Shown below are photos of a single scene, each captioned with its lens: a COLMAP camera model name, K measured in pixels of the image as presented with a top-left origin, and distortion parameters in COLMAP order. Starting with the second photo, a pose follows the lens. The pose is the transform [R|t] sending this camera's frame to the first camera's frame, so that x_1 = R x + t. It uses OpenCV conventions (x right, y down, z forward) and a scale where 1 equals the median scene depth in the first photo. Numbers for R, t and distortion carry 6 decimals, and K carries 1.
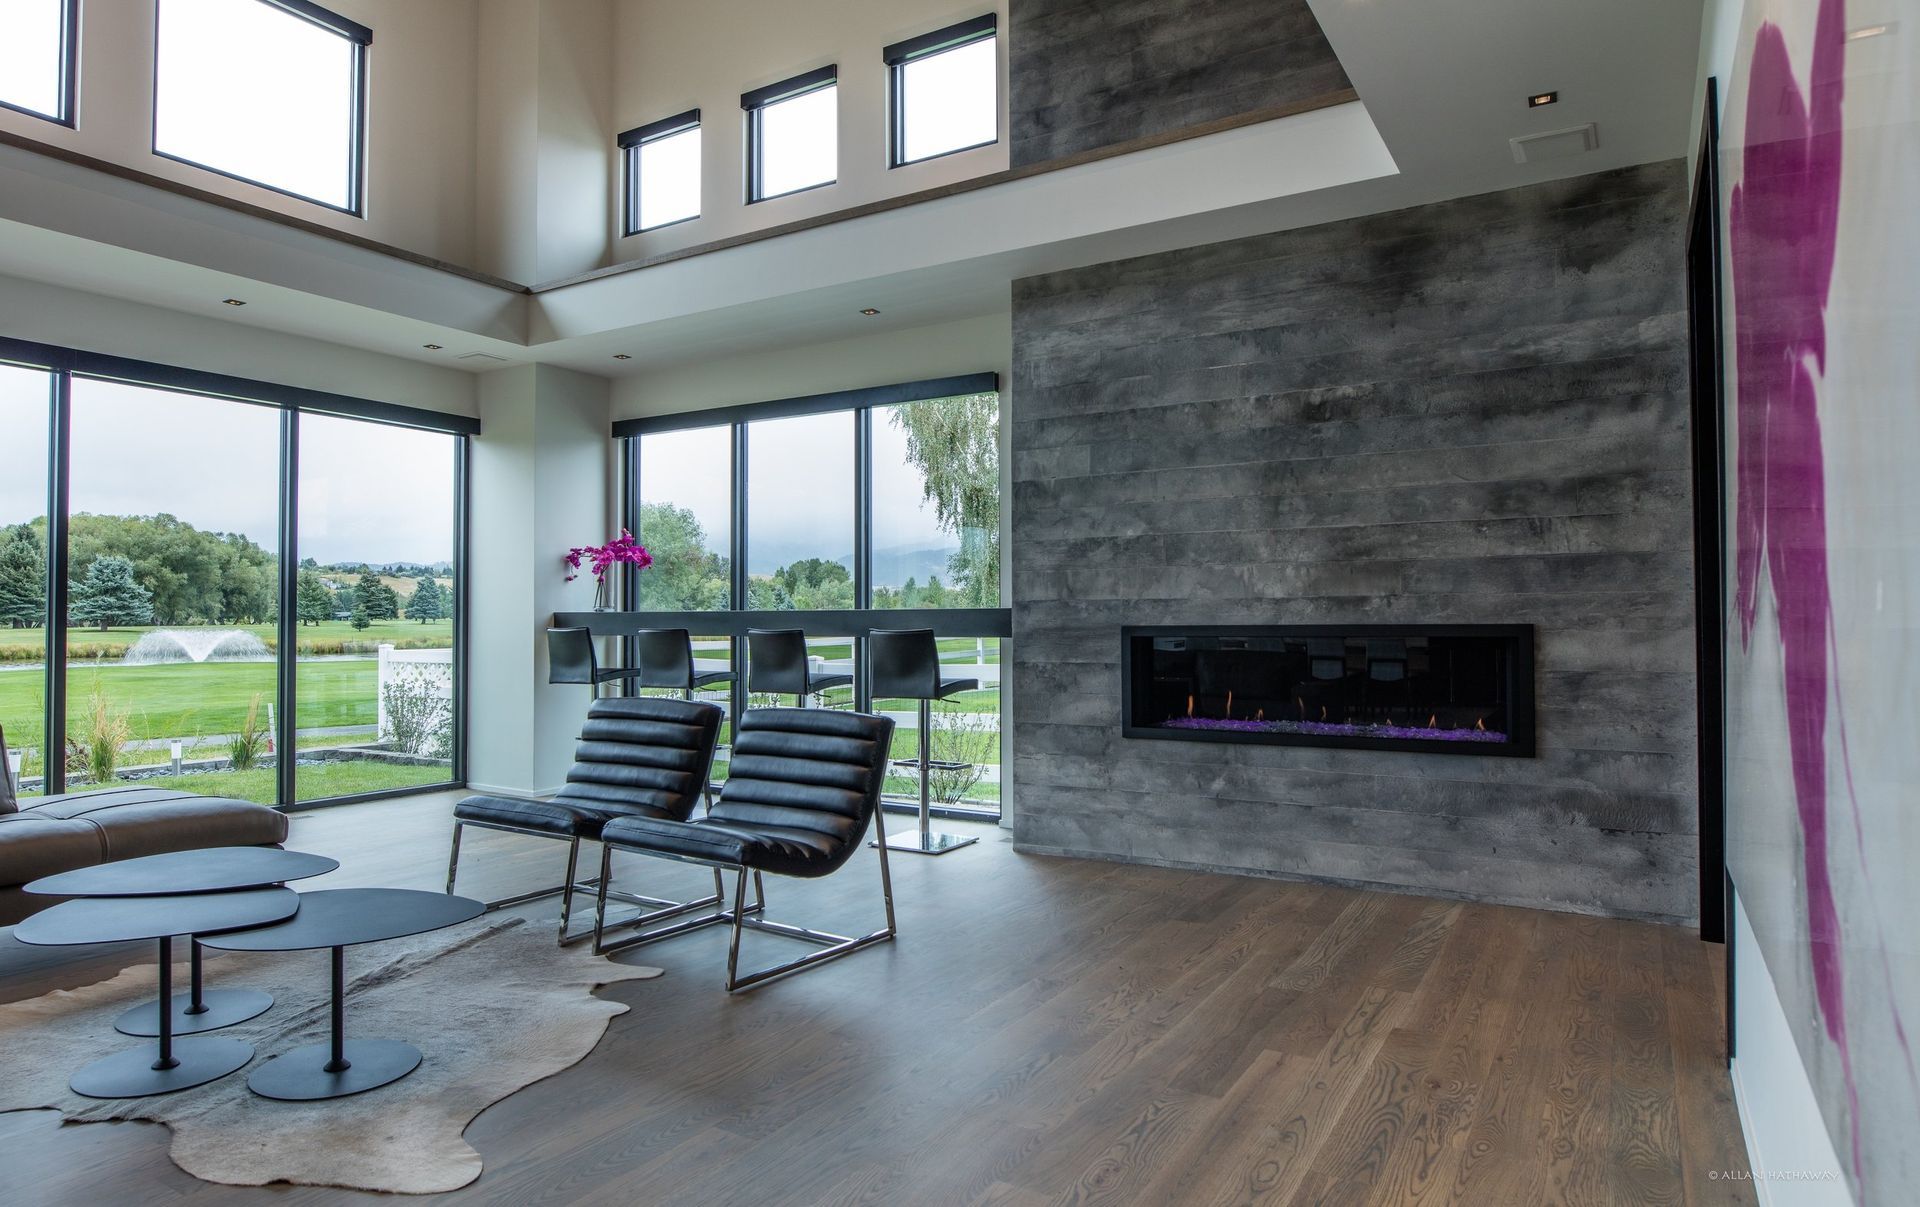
lens RADIAL K [[1082.4, 0, 960.0], [0, 1082.4, 603.5], [0, 0, 1]] dist [-0.023597, -0.000235]
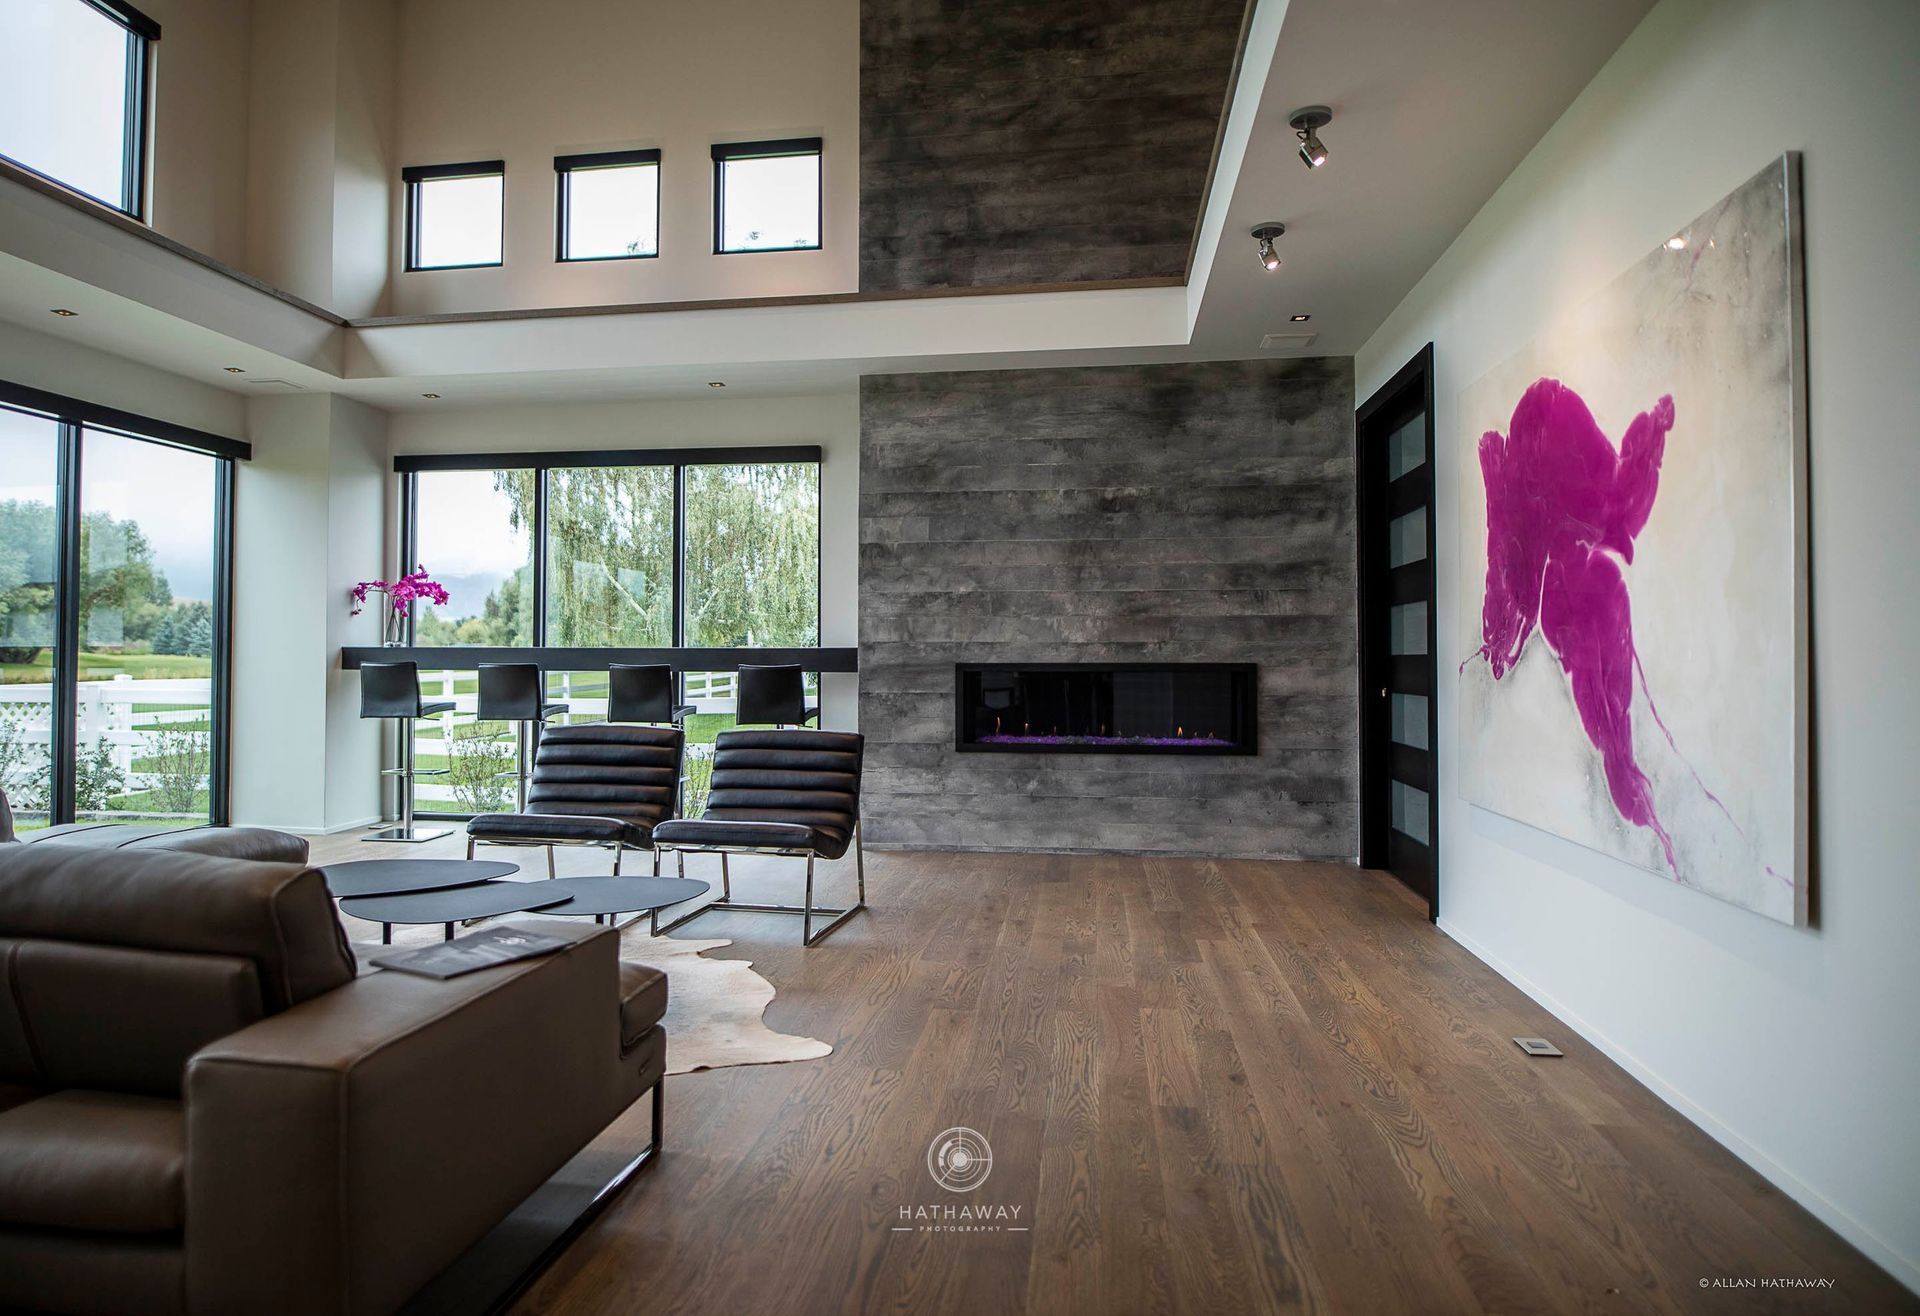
lens RADIAL K [[1043.7, 0, 956.6], [0, 1043.7, 640.3], [0, 0, 1]] dist [-0.021392, 0.000118]
pose [[0.929285, 0.012192, 0.369162, -0.320524], [-0.011944, 0.999924, -0.002957, -0.002370], [-0.369170, -0.001661, 0.929360, -0.138362]]
